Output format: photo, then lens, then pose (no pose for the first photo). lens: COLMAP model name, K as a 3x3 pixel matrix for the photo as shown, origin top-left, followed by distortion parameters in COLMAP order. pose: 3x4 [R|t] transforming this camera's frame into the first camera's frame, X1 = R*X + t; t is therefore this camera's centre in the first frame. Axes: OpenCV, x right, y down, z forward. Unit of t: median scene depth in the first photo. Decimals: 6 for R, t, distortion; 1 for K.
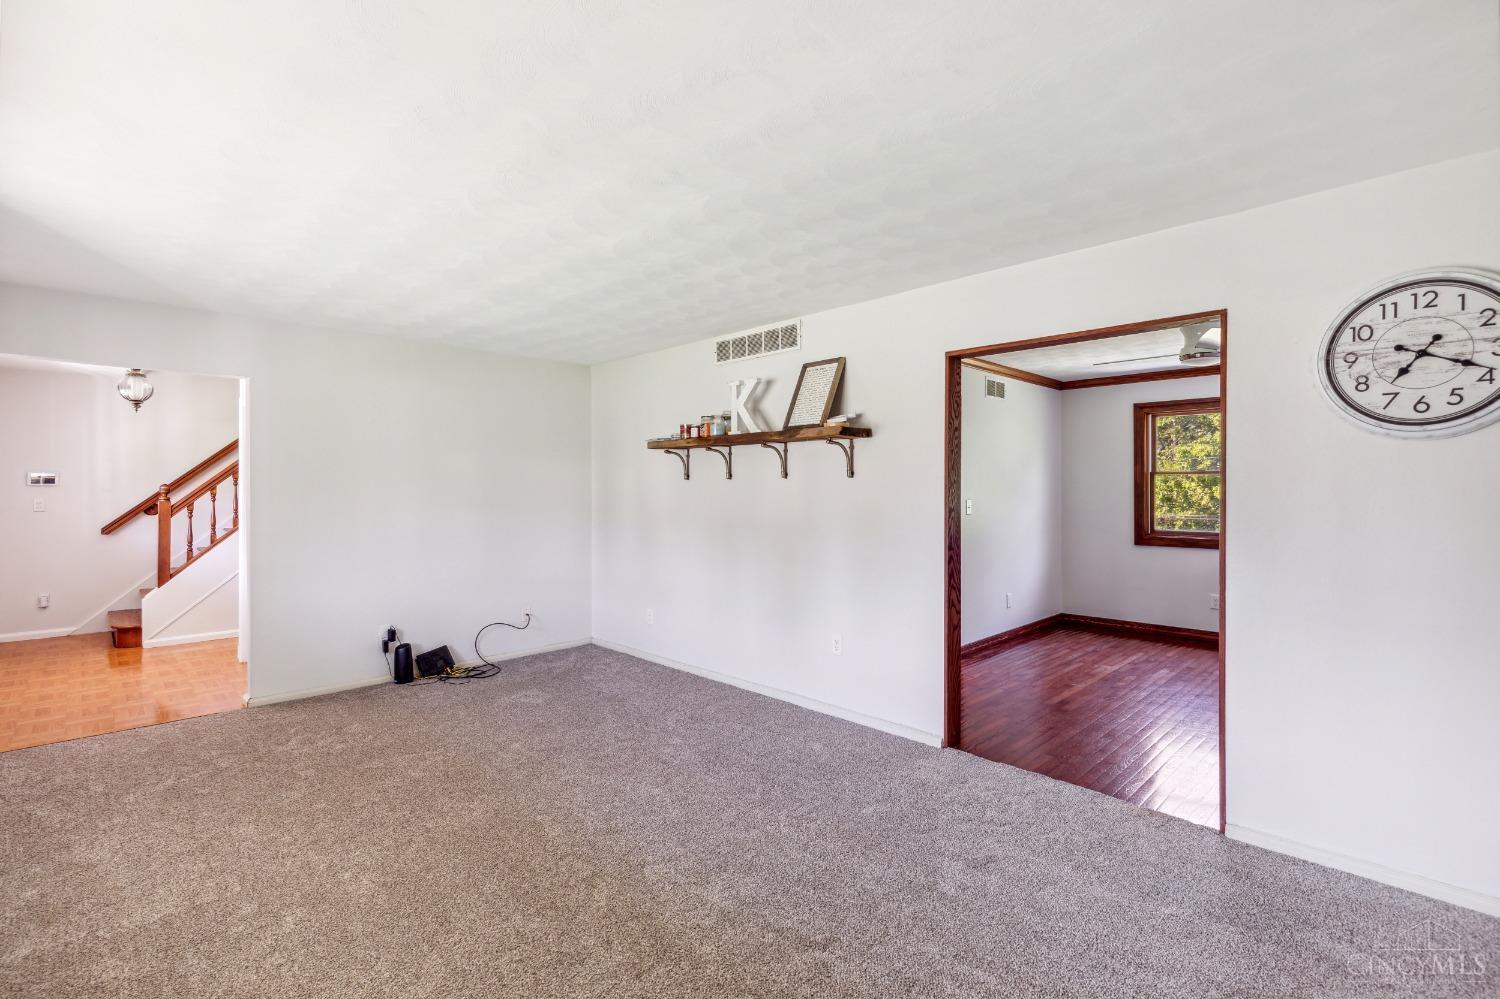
lens RADIAL K [[682.1, 0, 747.6], [0, 682.1, 486.2], [0, 0, 1]] dist [0.010361, -0.000049]
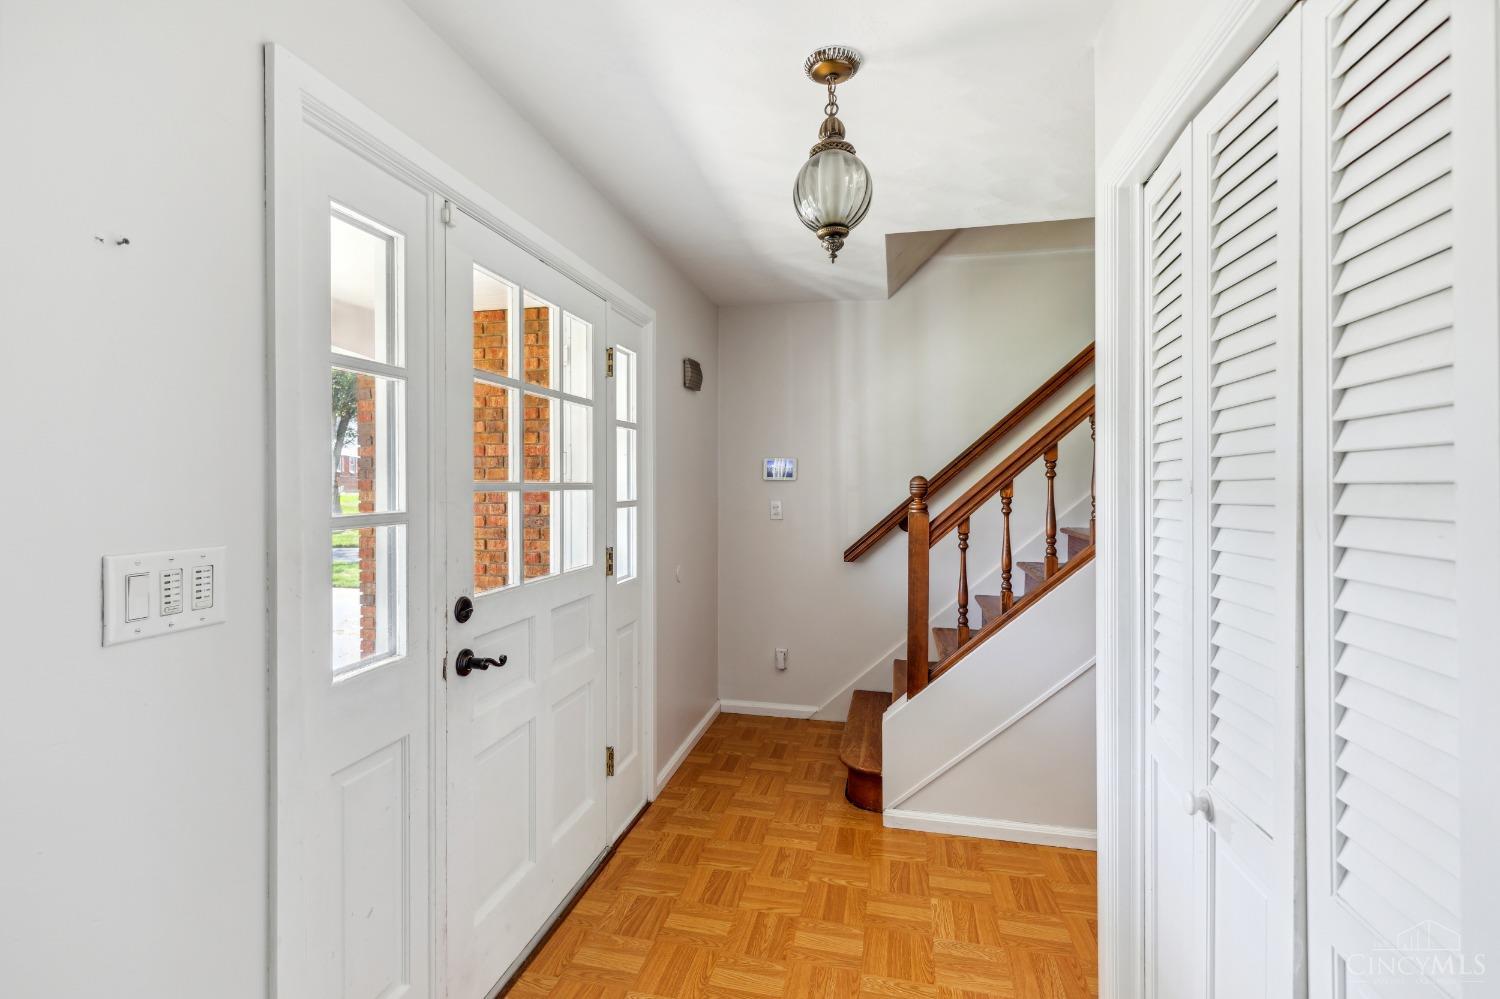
lens RADIAL K [[679.8, 0, 747.9], [0, 679.8, 493.2], [0, 0, 1]] dist [0.002843, -0.000070]
pose [[0.547234, 0.012023, -0.836893, -0.515290], [0.002840, 0.999864, 0.016221, 0.000667], [0.836975, -0.011253, 0.547126, 0.637093]]
